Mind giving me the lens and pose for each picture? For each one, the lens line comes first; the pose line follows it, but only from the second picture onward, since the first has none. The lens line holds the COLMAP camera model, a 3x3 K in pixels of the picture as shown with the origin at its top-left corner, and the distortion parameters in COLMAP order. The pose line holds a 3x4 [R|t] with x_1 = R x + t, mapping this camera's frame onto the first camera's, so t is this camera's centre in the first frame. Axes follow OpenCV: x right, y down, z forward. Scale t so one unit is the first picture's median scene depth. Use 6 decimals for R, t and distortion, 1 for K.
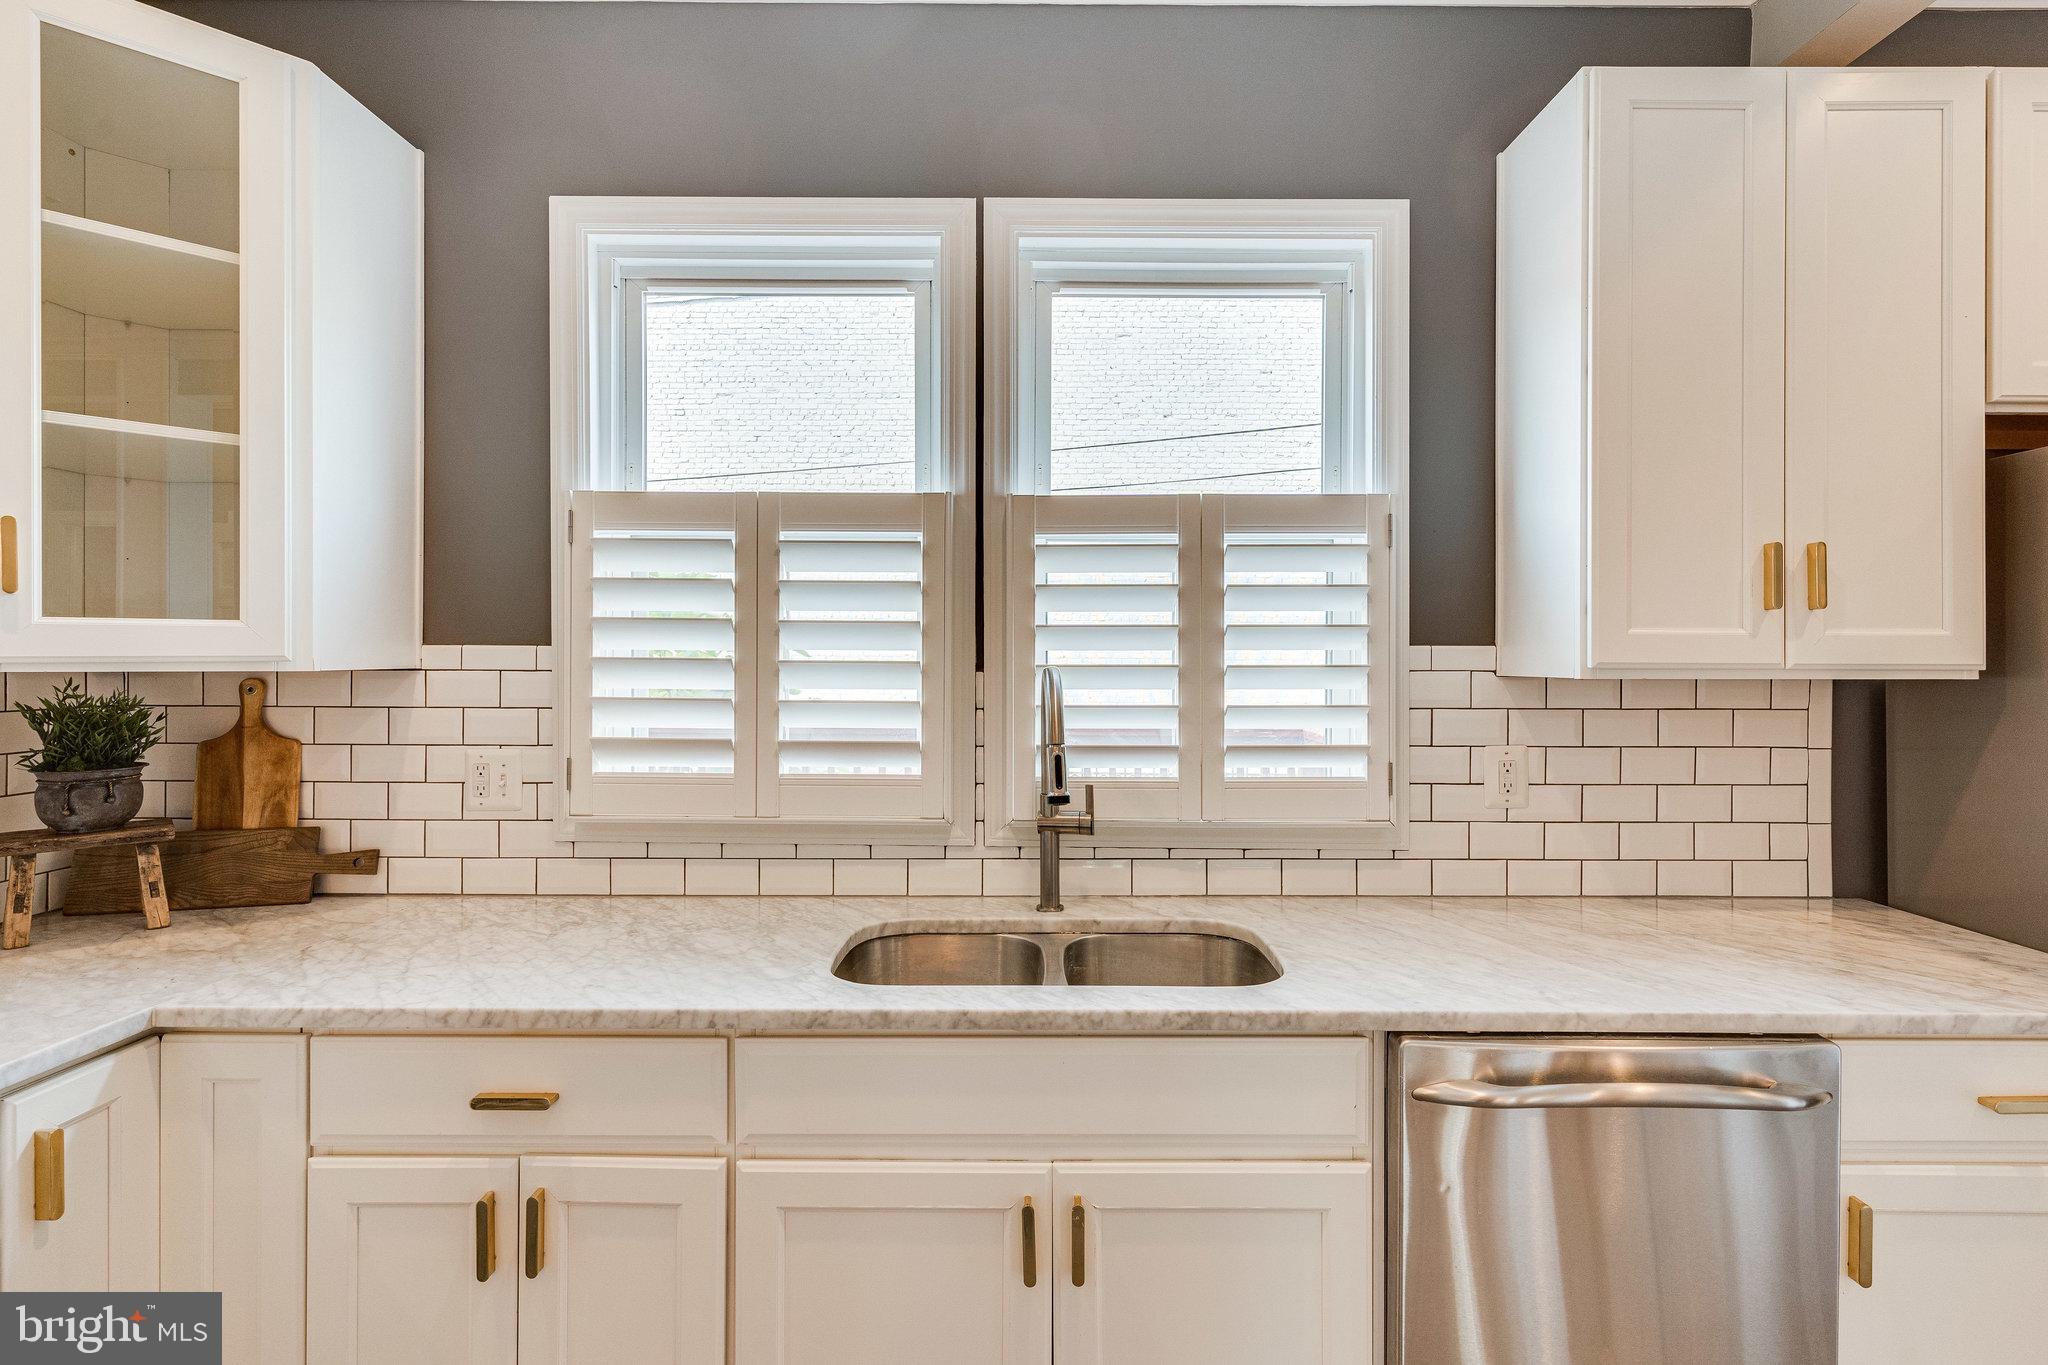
lens RADIAL K [[1018.4, 0, 1035.7], [0, 1018.4, 663.2], [0, 0, 1]] dist [0.003381, -0.001760]
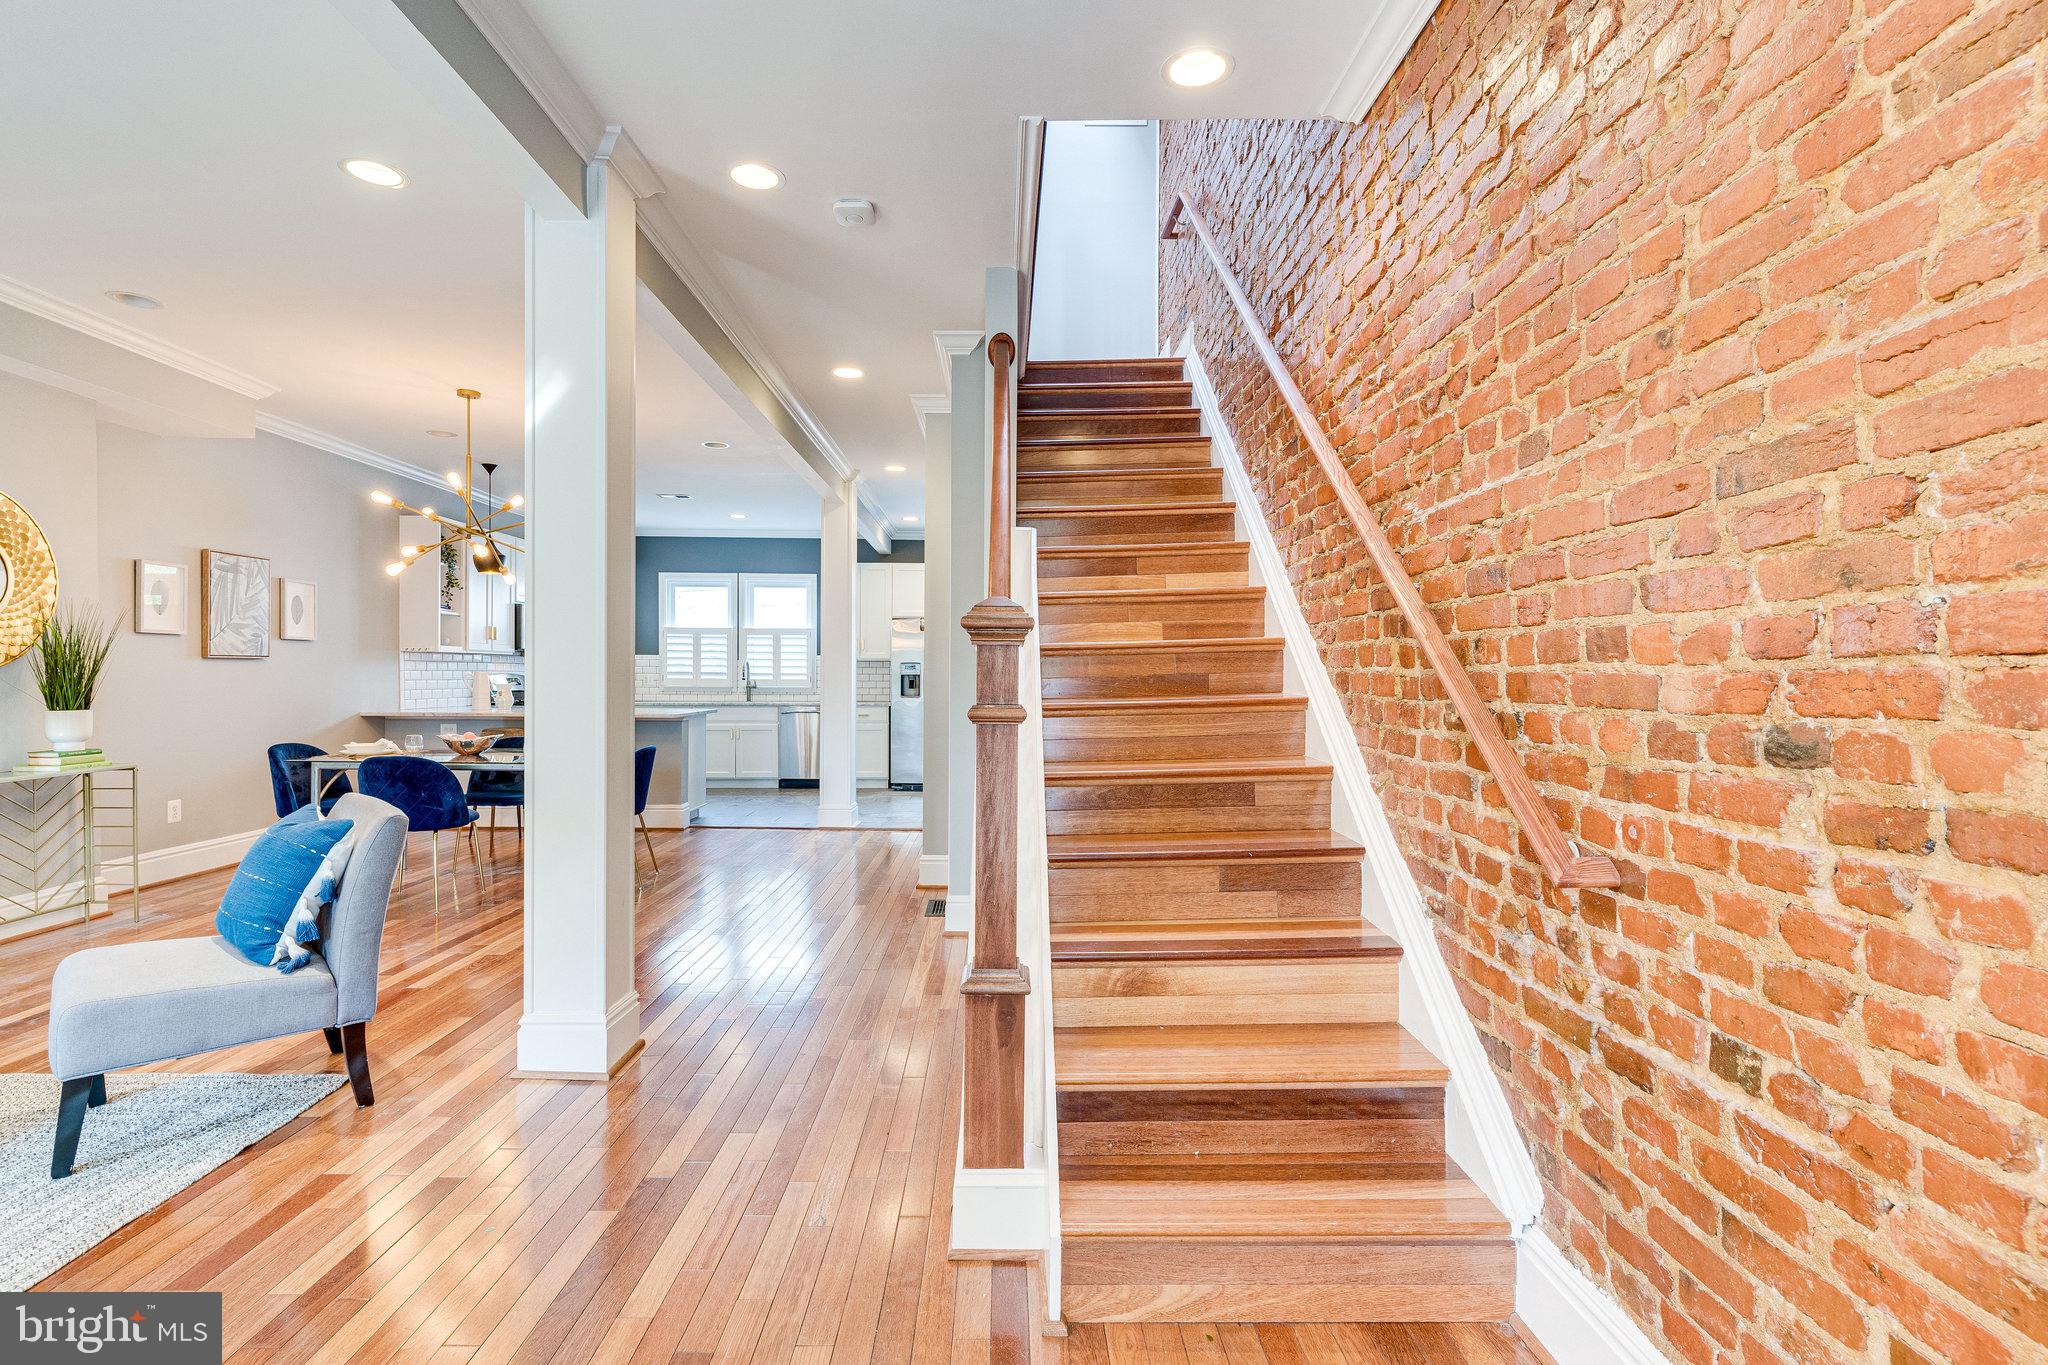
lens RADIAL K [[1018.4, 0, 1017.4], [0, 1018.4, 678.6], [0, 0, 1]] dist [0.003381, -0.001760]
pose [[0.999806, 0.002649, 0.019501, 1.380934], [-0.002650, 0.999996, 0.000032, 0.107357], [-0.019501, -0.000084, 0.999810, -4.641846]]
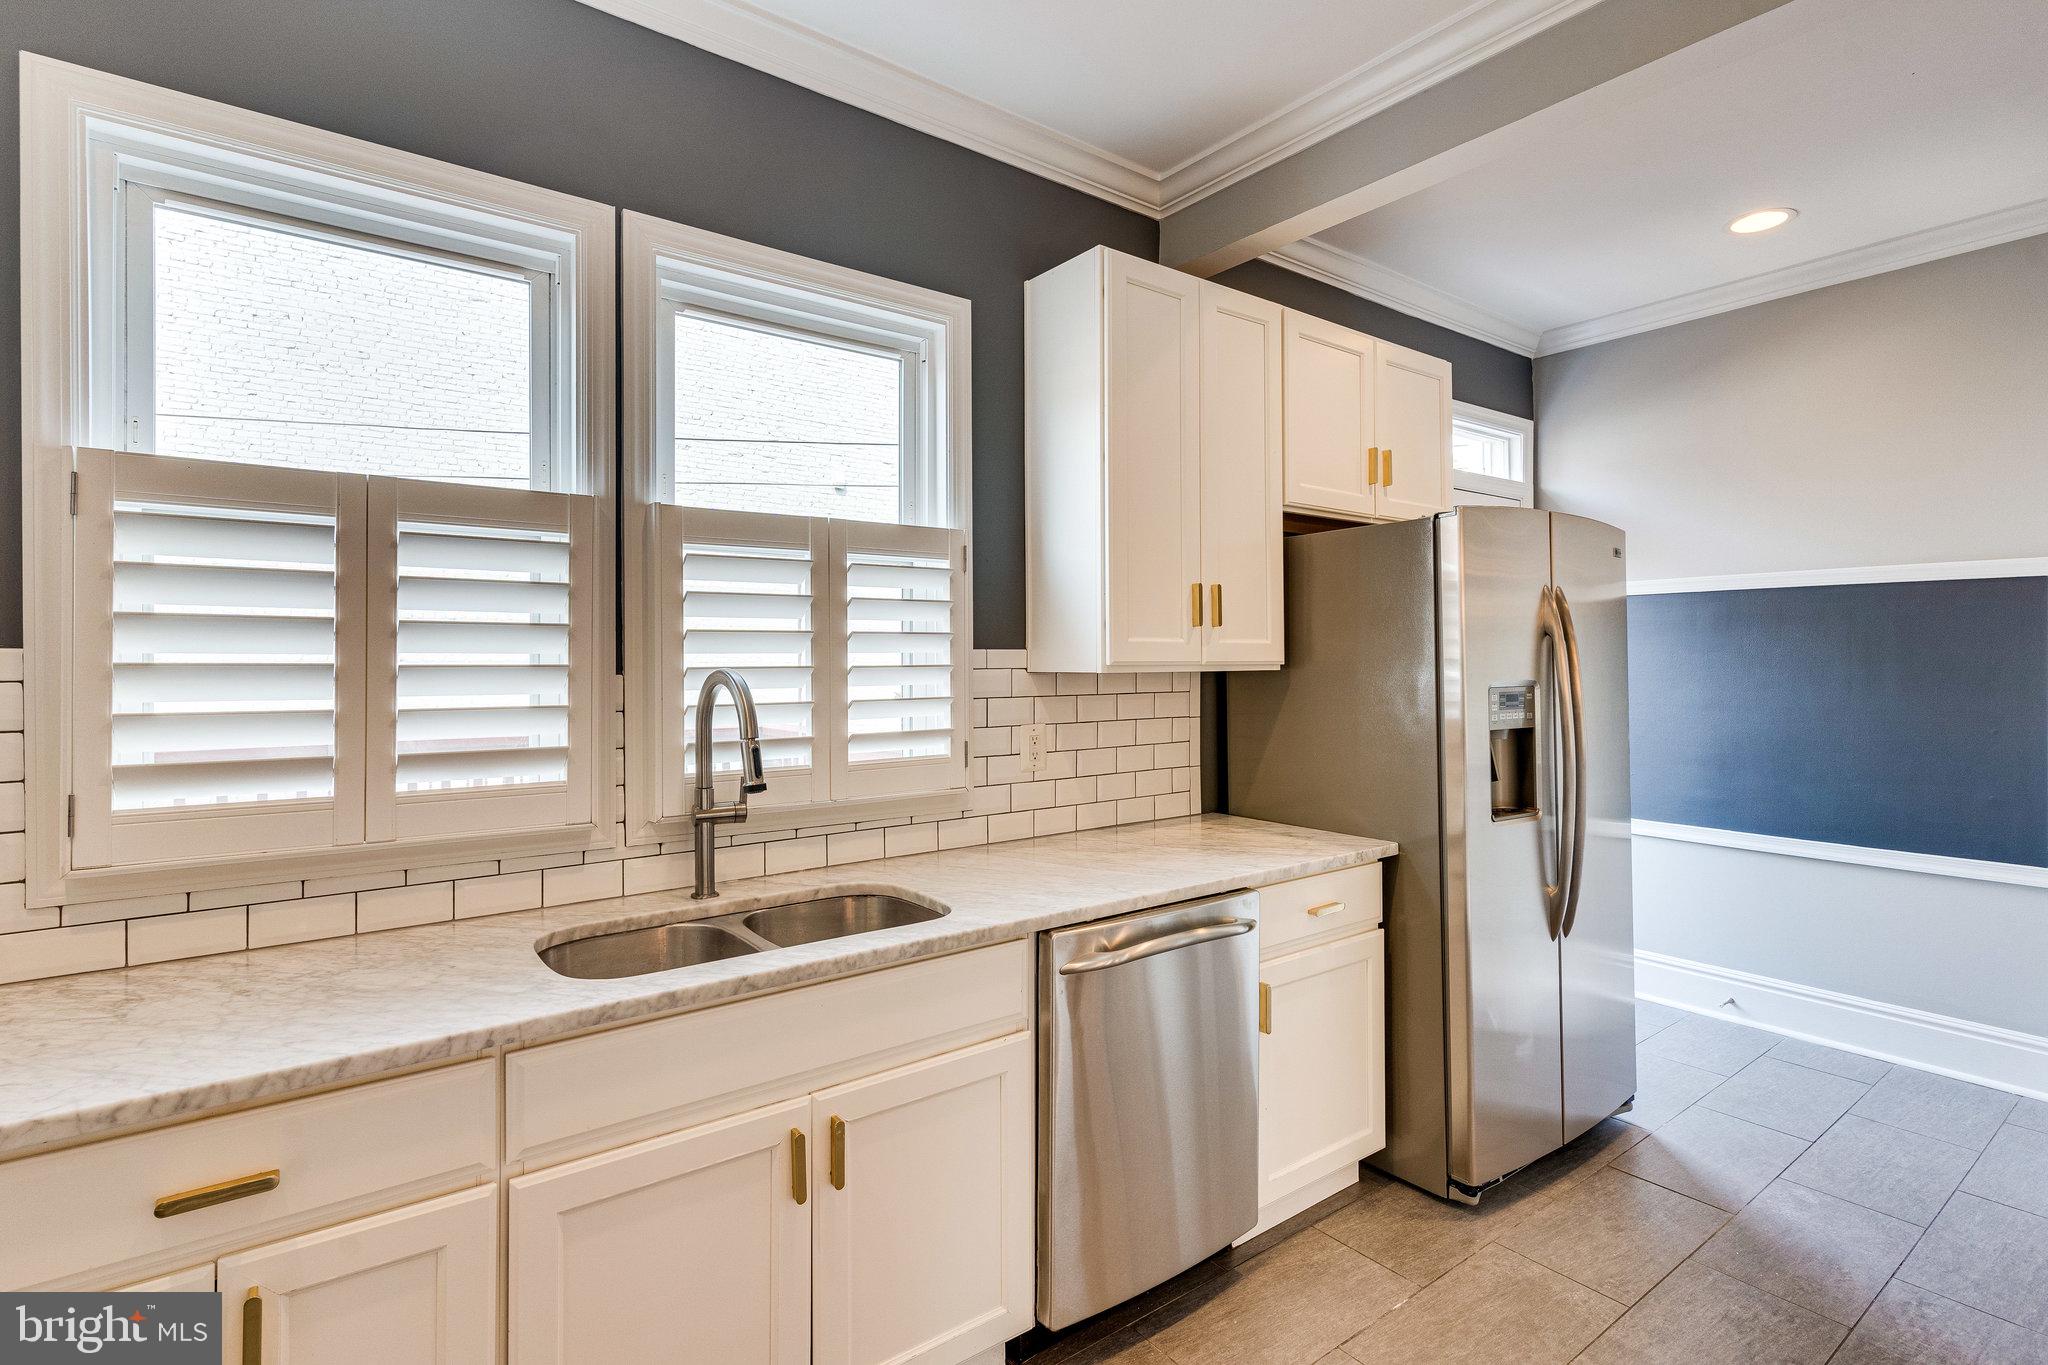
lens RADIAL K [[1018.4, 0, 1060.0], [0, 1018.4, 659.4], [0, 0, 1]] dist [0.003381, -0.001760]
pose [[0.778867, -0.005135, 0.627169, -0.358566], [0.008341, 0.999963, -0.002172, -0.000901], [-0.627134, 0.006923, 0.778880, -0.064025]]
